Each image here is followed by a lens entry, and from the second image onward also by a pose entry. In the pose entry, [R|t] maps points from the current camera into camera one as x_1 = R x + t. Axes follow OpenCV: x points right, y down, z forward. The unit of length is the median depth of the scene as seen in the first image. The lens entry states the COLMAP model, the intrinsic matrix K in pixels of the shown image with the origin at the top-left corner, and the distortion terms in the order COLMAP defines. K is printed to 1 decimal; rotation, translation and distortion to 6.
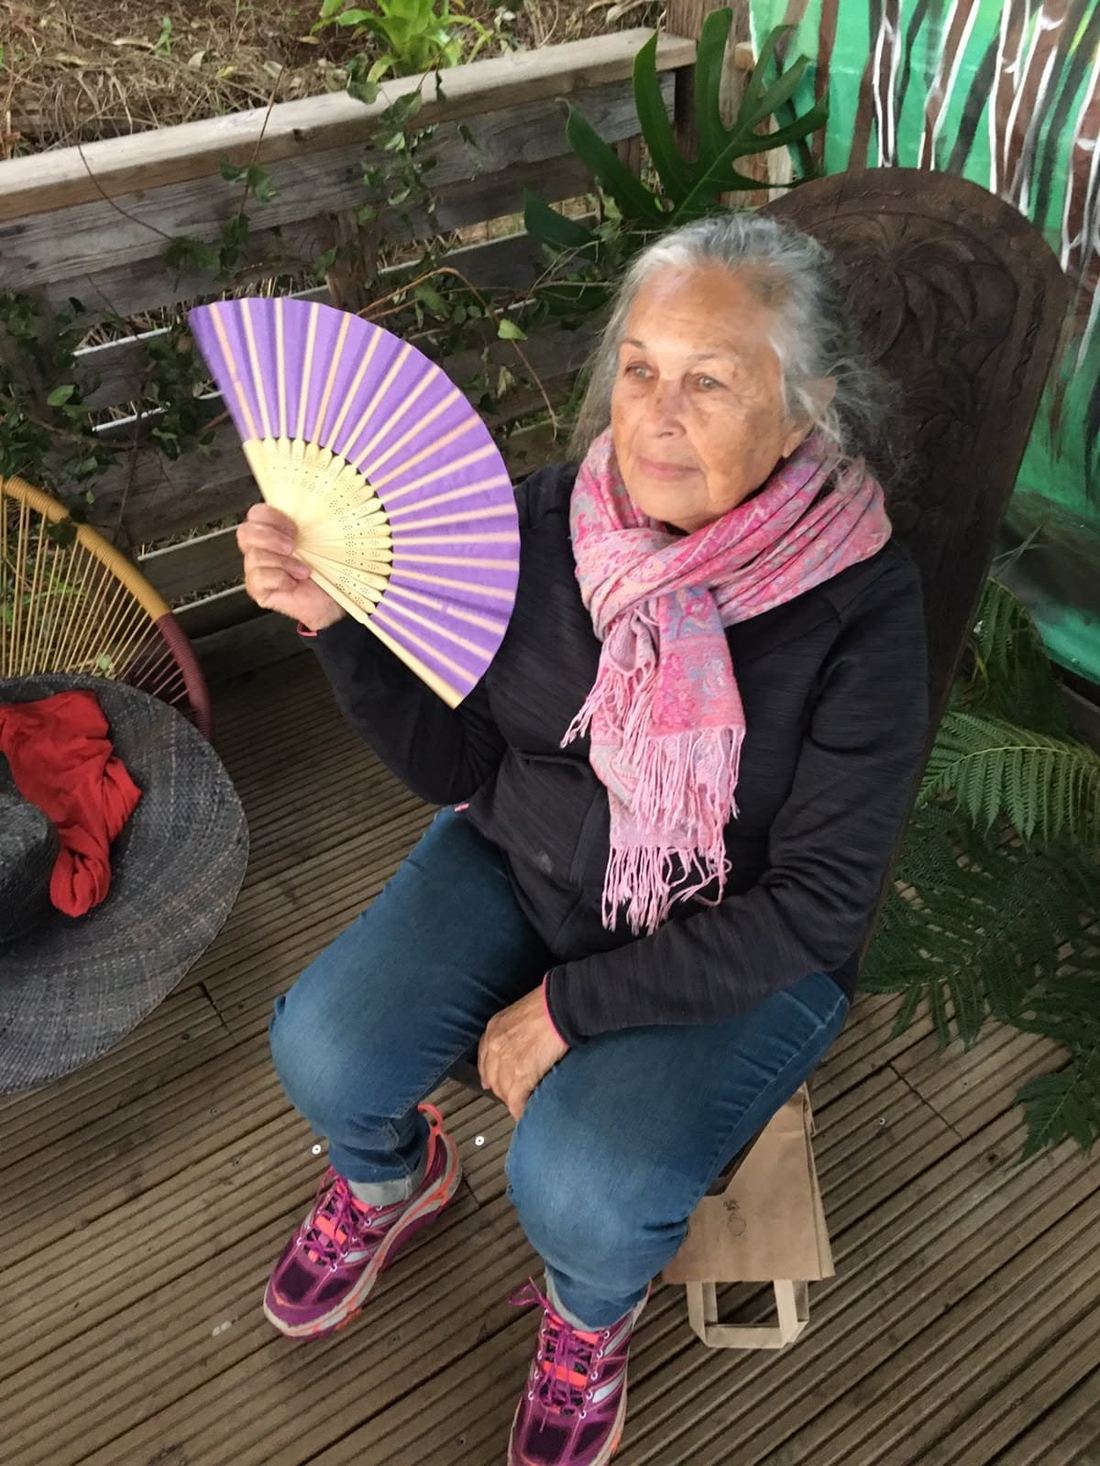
lens RADIAL K [[1268.7, 0, 547.1], [0, 1268.7, 734.5], [0, 0, 1]] dist [0.020691, -0.033878]
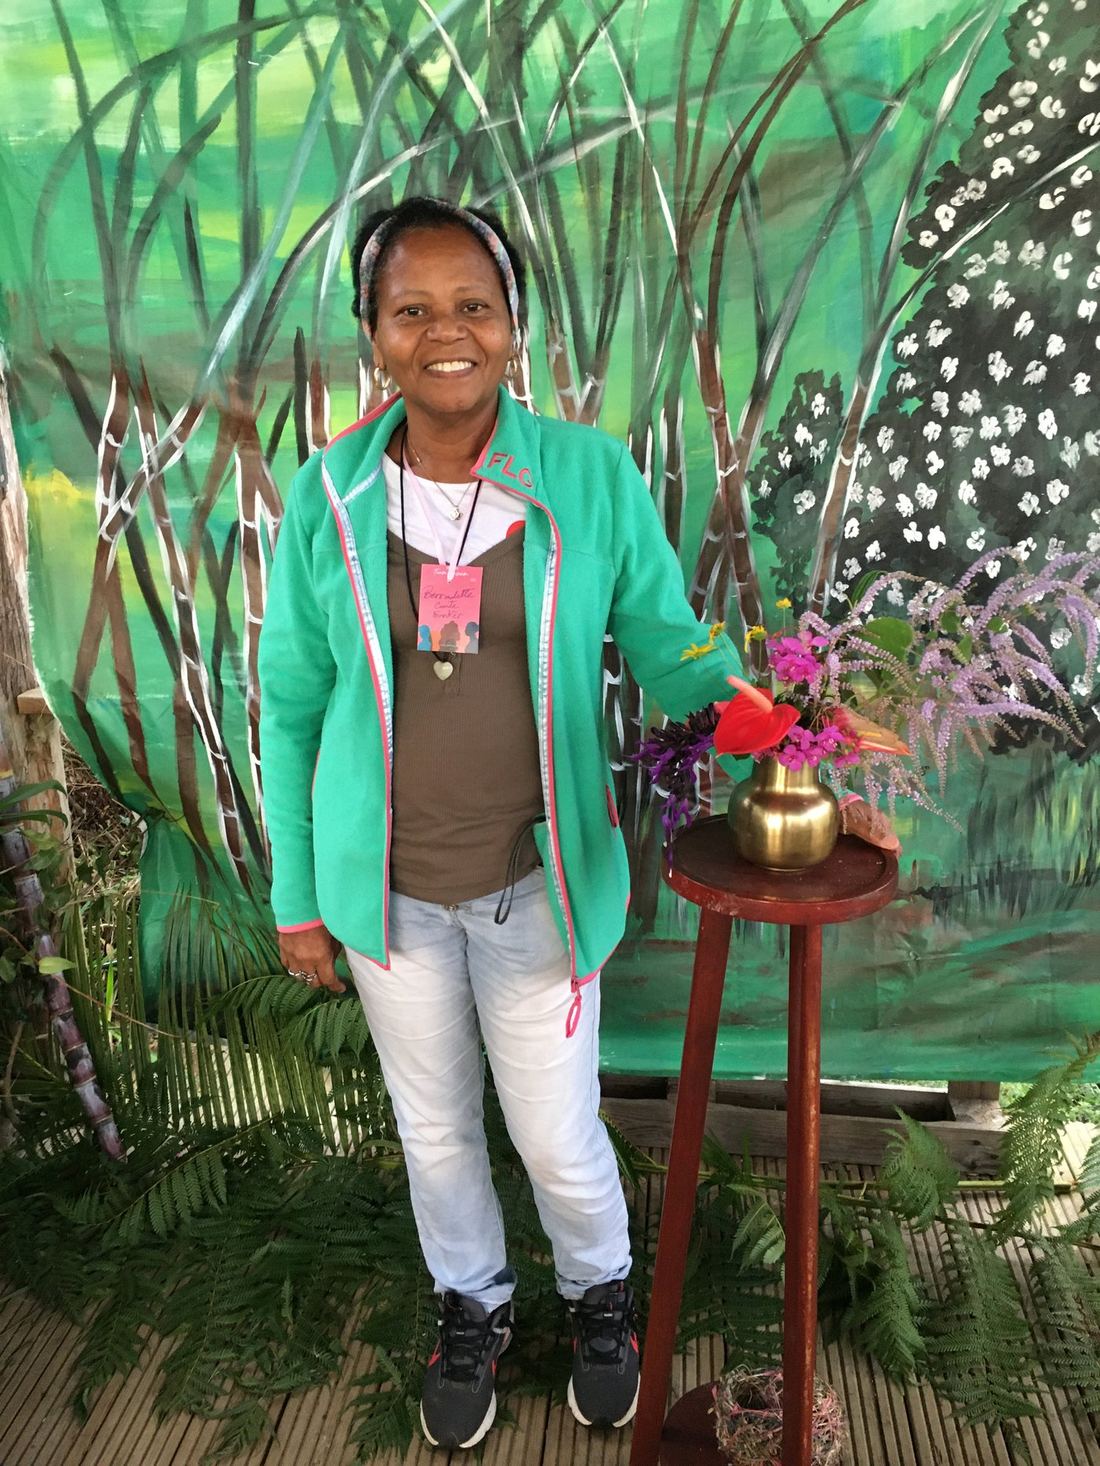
lens RADIAL K [[1243.6, 0, 544.0], [0, 1243.6, 730.8], [0, 0, 1]] dist [0.086025, -0.115305]
pose [[0.640170, -0.191001, 0.744111, -0.443581], [0.487958, 0.849215, -0.201818, -0.071072], [-0.593363, 0.492292, 0.636843, 0.028548]]
